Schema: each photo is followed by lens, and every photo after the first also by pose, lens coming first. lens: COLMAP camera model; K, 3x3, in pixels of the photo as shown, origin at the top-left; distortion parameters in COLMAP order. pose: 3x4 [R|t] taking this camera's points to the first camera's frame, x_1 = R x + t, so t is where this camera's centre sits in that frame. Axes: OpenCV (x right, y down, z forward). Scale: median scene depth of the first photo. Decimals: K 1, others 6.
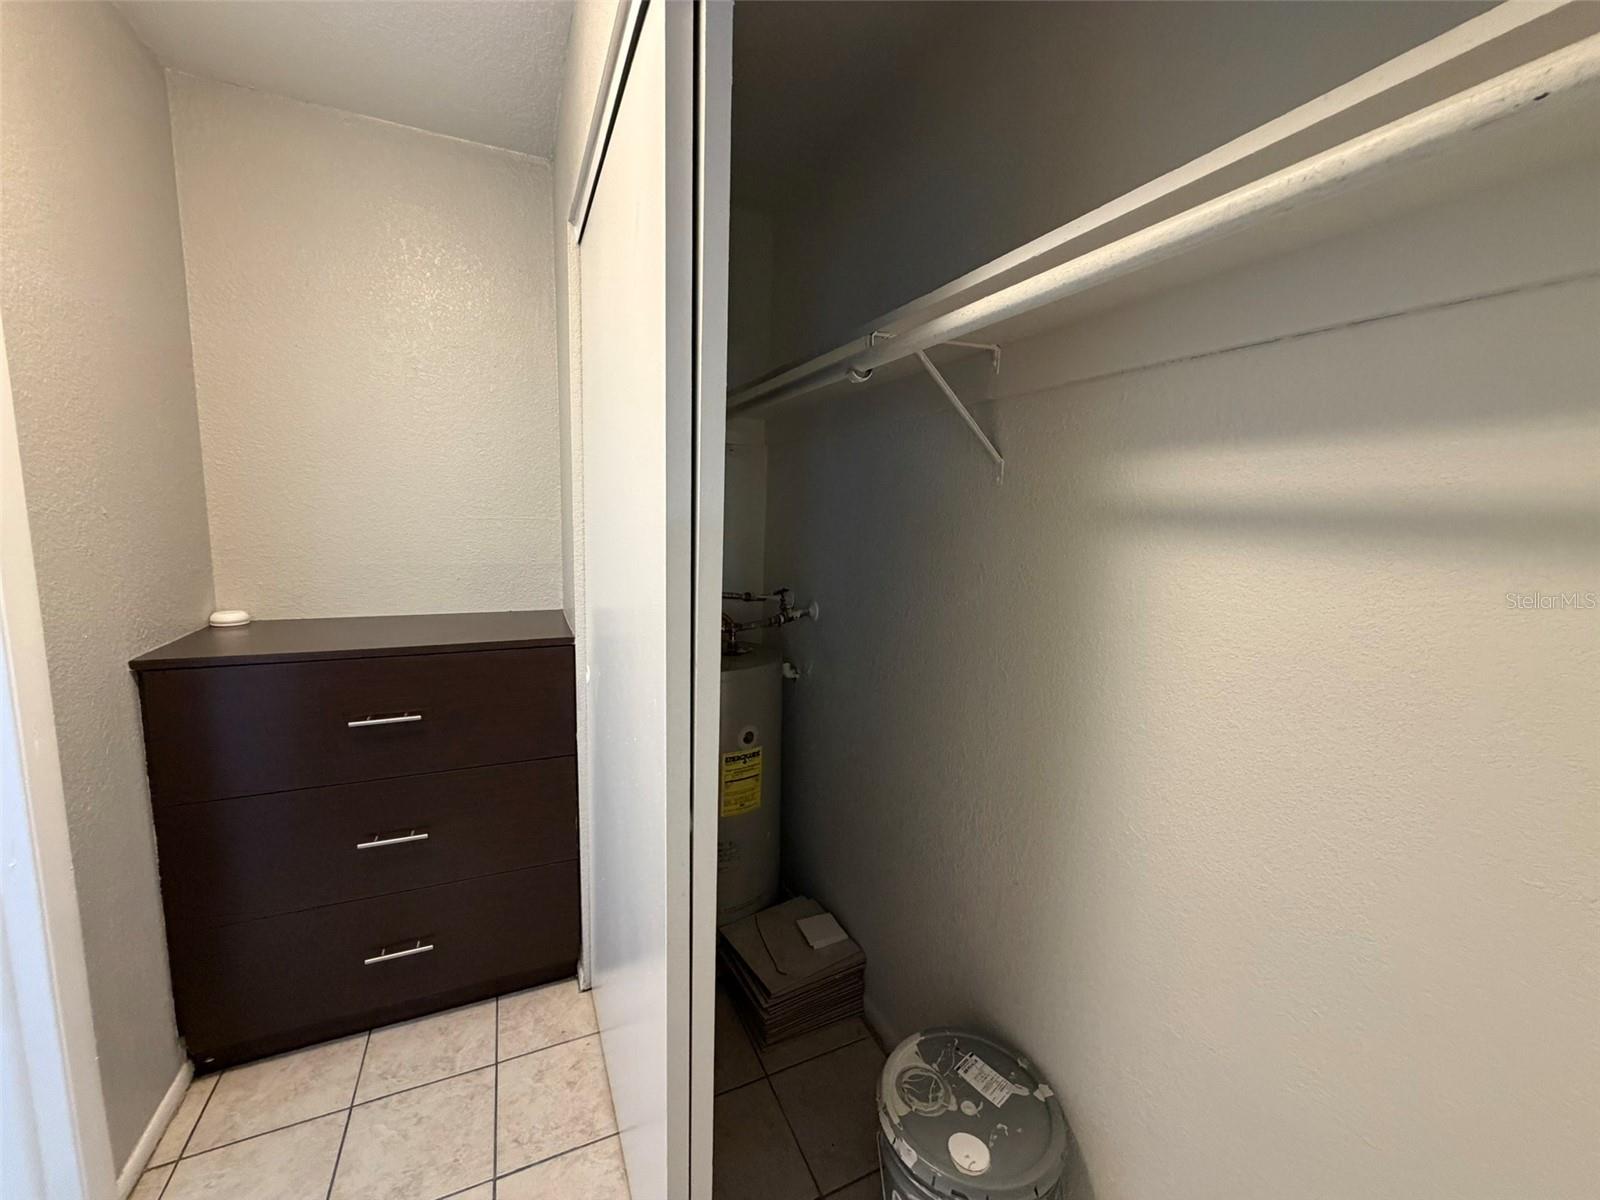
lens RADIAL K [[639.4, 0, 800.0], [0, 639.4, 600.0], [0, 0, 1]] dist [0.002698, 0.000383]
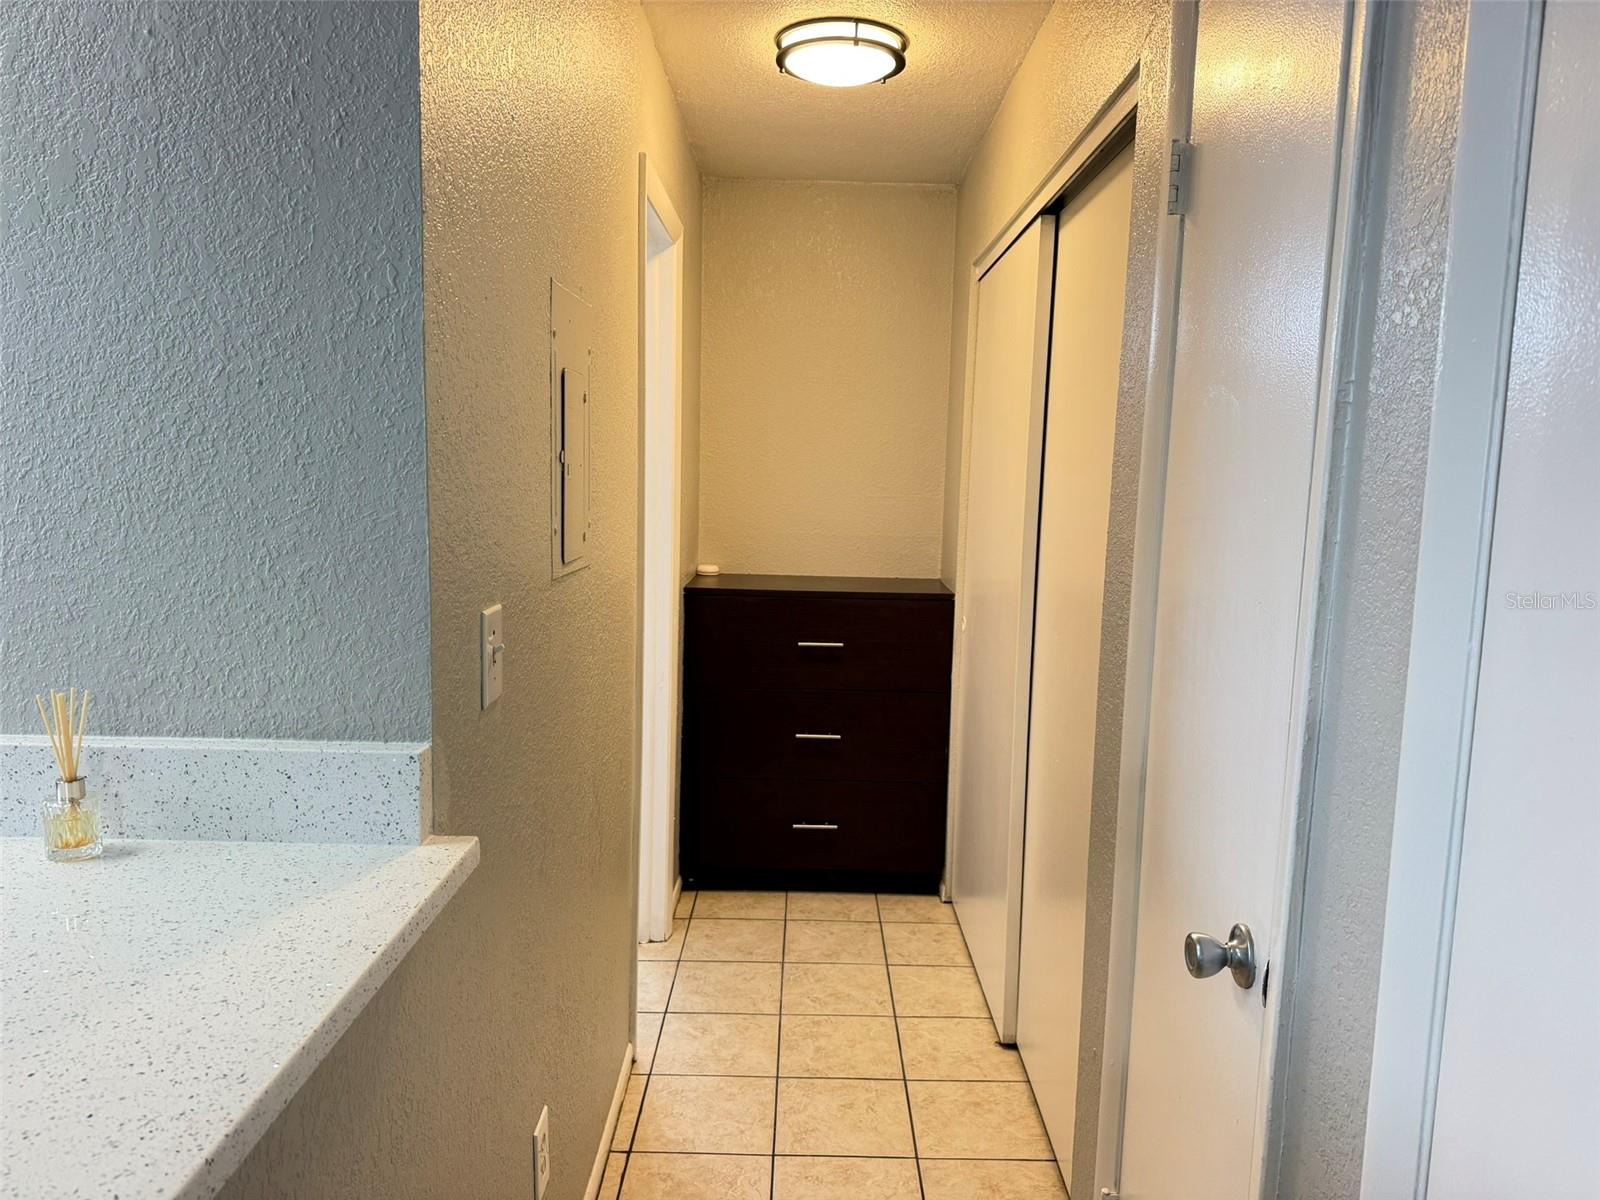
lens RADIAL K [[1123.8, 0, 799.5], [0, 1123.8, 607.6], [0, 0, 1]] dist [0.131129, -0.194271]
pose [[0.905501, 0.046077, -0.421836, 0.284483], [-0.057102, 0.998277, -0.013532, 0.129637], [0.420485, 0.036341, 0.906571, -1.062792]]
